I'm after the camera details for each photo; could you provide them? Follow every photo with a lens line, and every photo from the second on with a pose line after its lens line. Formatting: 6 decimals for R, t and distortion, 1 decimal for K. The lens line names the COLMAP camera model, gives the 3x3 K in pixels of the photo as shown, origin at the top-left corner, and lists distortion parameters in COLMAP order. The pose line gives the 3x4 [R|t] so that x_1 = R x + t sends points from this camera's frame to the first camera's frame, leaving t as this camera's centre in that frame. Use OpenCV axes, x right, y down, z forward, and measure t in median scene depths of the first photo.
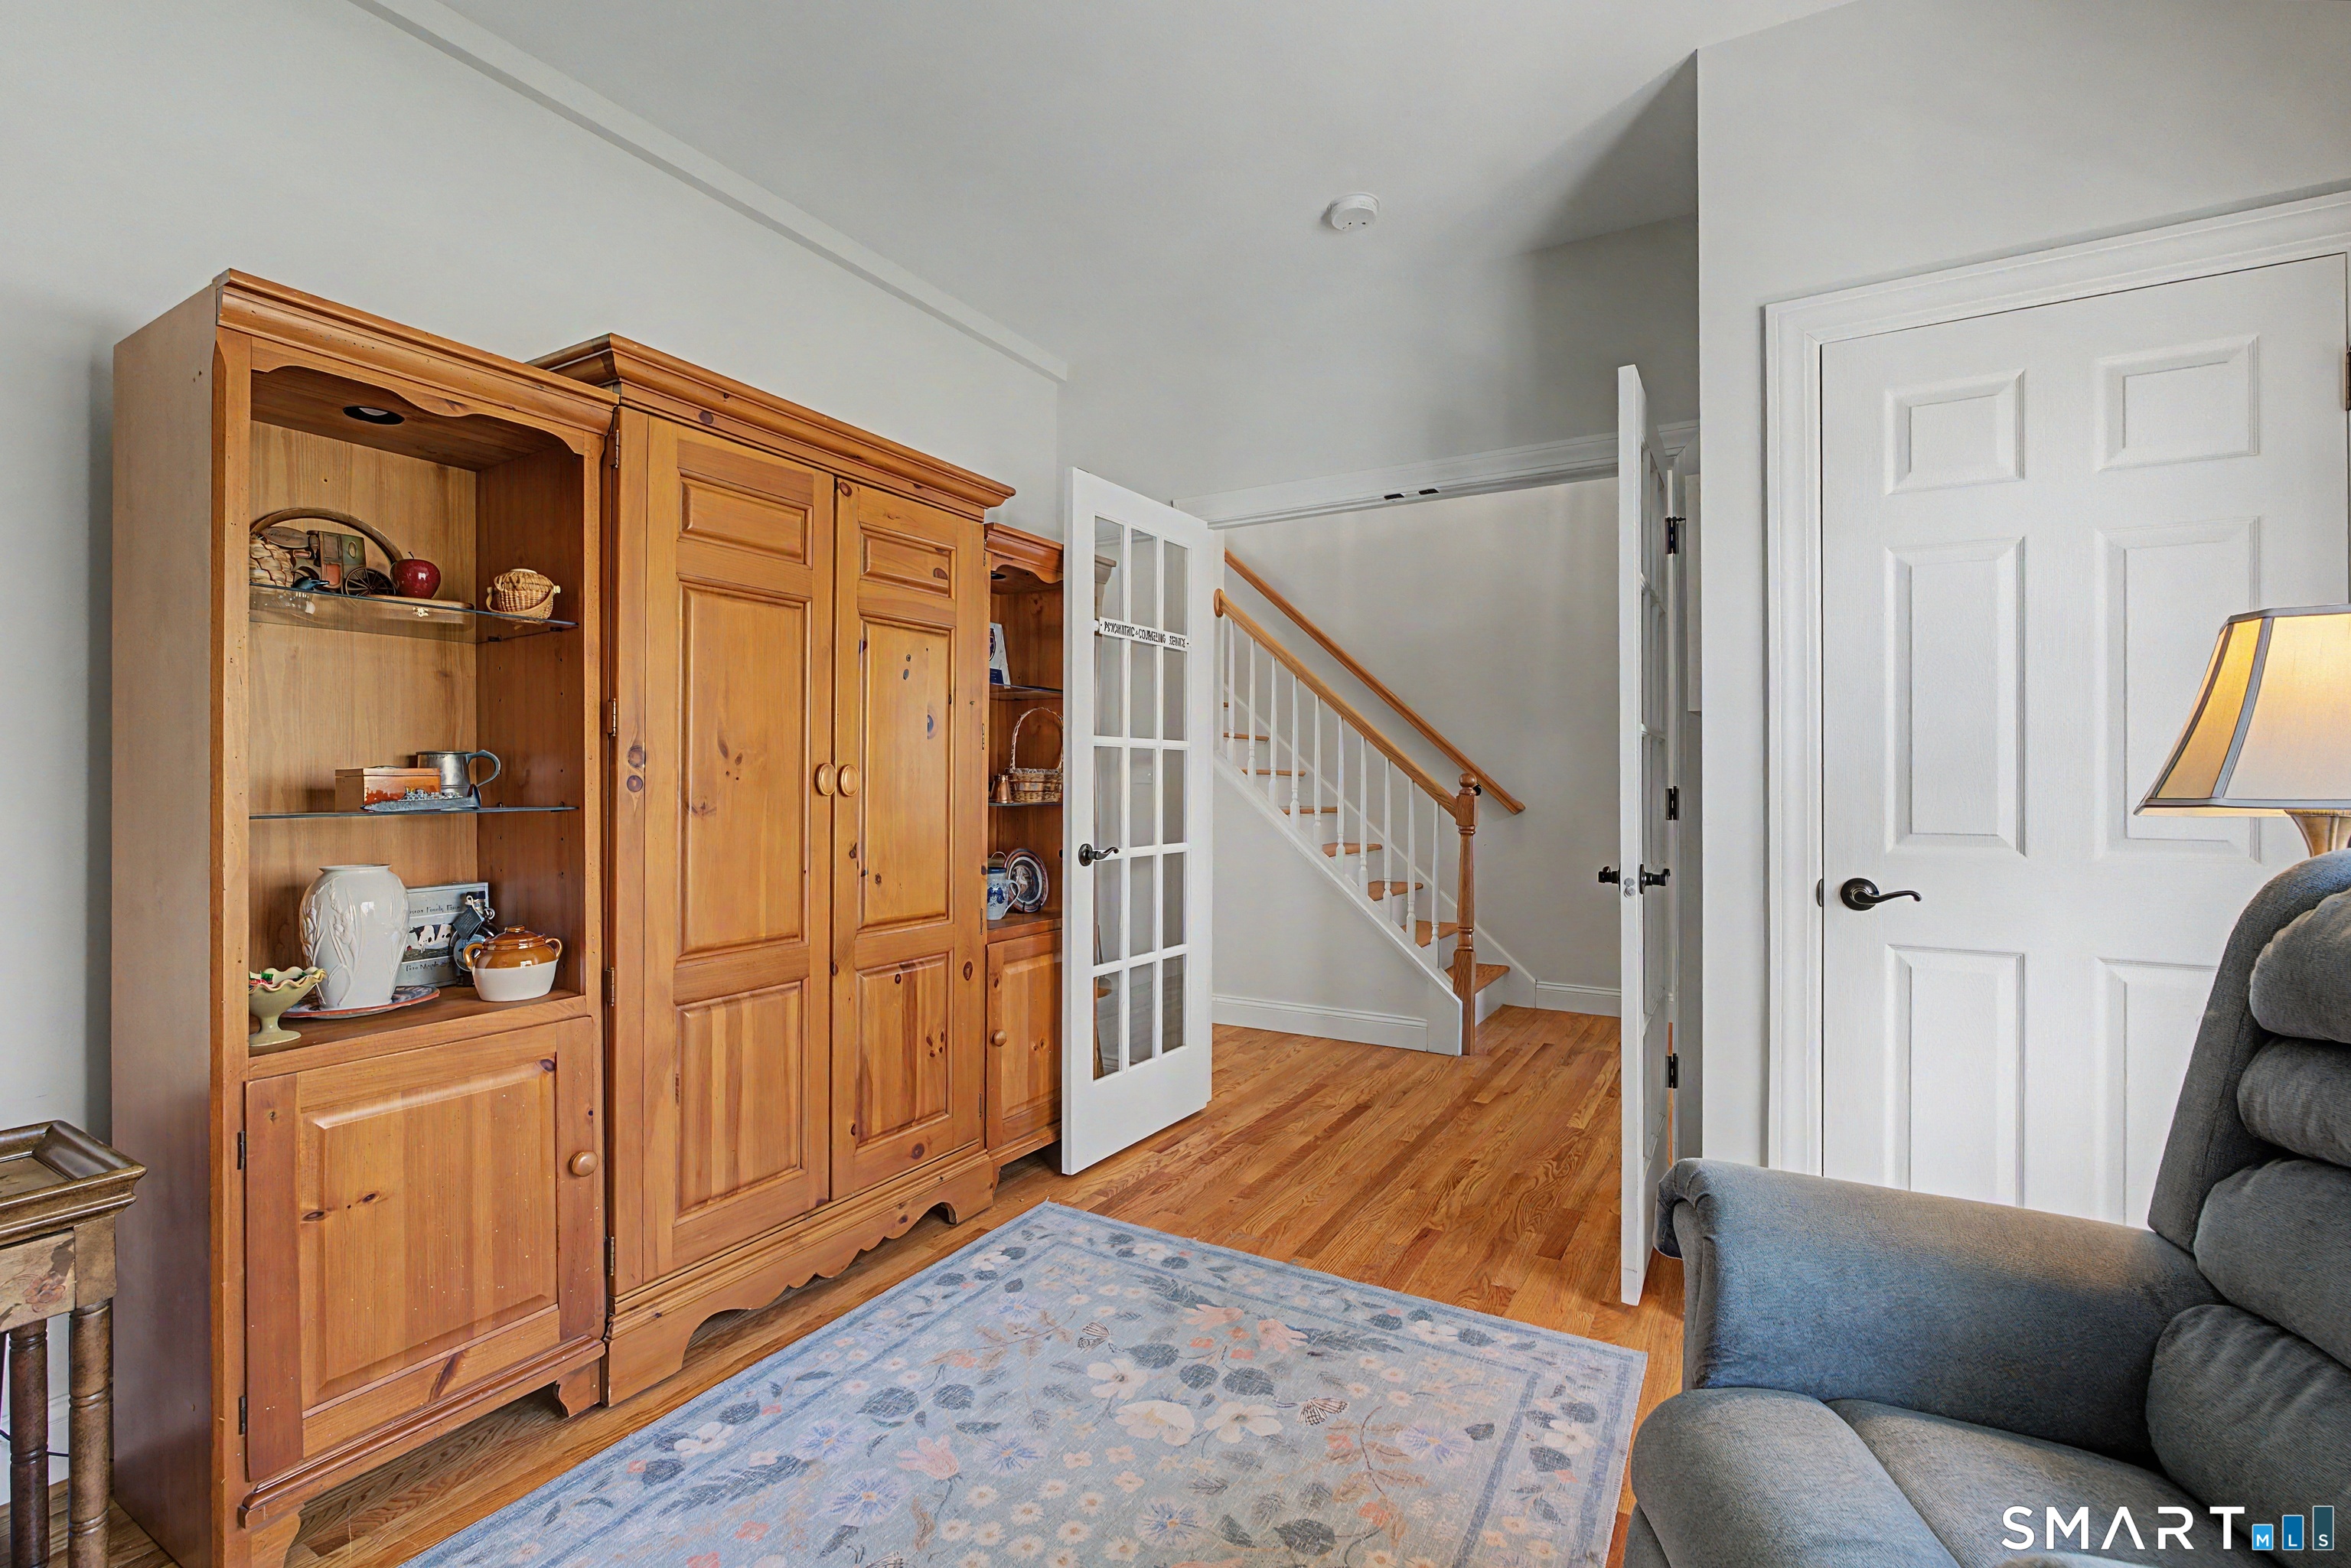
lens RADIAL K [[1038.3, 0, 1177.0], [0, 1038.3, 776.9], [0, 0, 1]] dist [-0.015656, 0.002976]
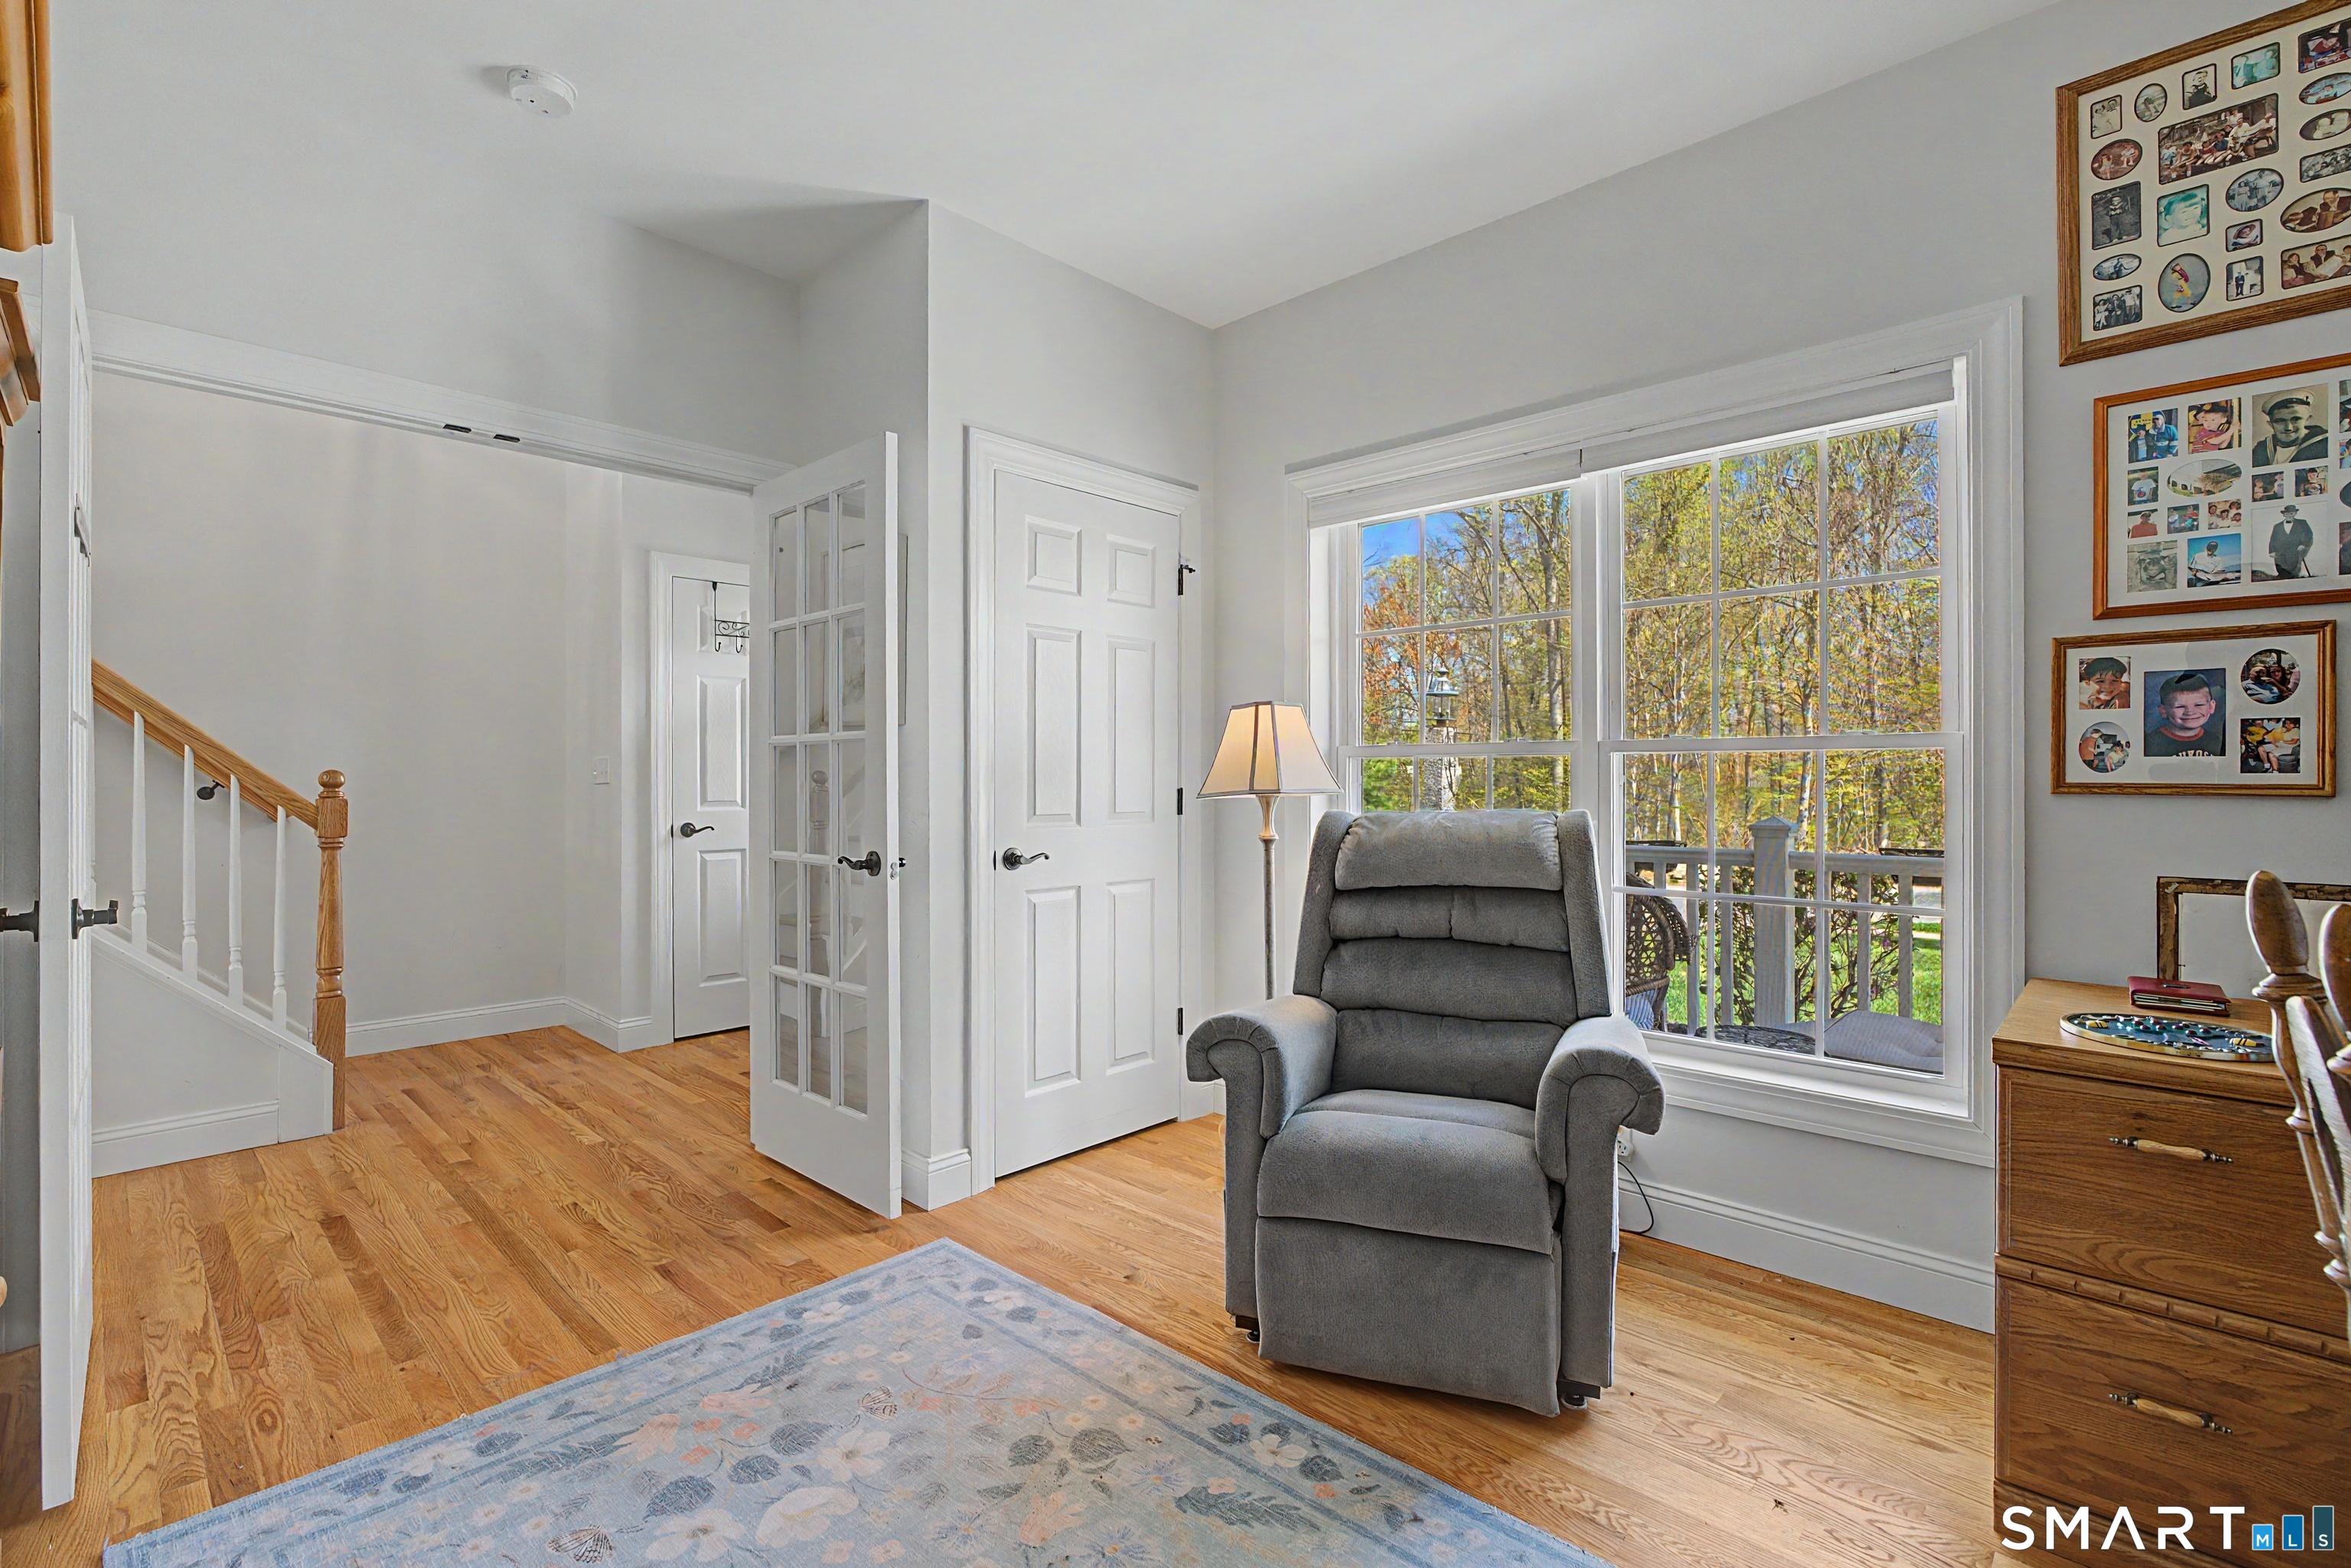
lens RADIAL K [[1038.3, 0, 1175.0], [0, 1038.3, 780.7], [0, 0, 1]] dist [-0.015656, 0.002976]
pose [[0.240120, -0.007592, 0.970714, -0.586790], [-0.003090, 0.999958, 0.008585, -0.007687], [-0.970738, -0.005061, 0.240086, 0.360744]]
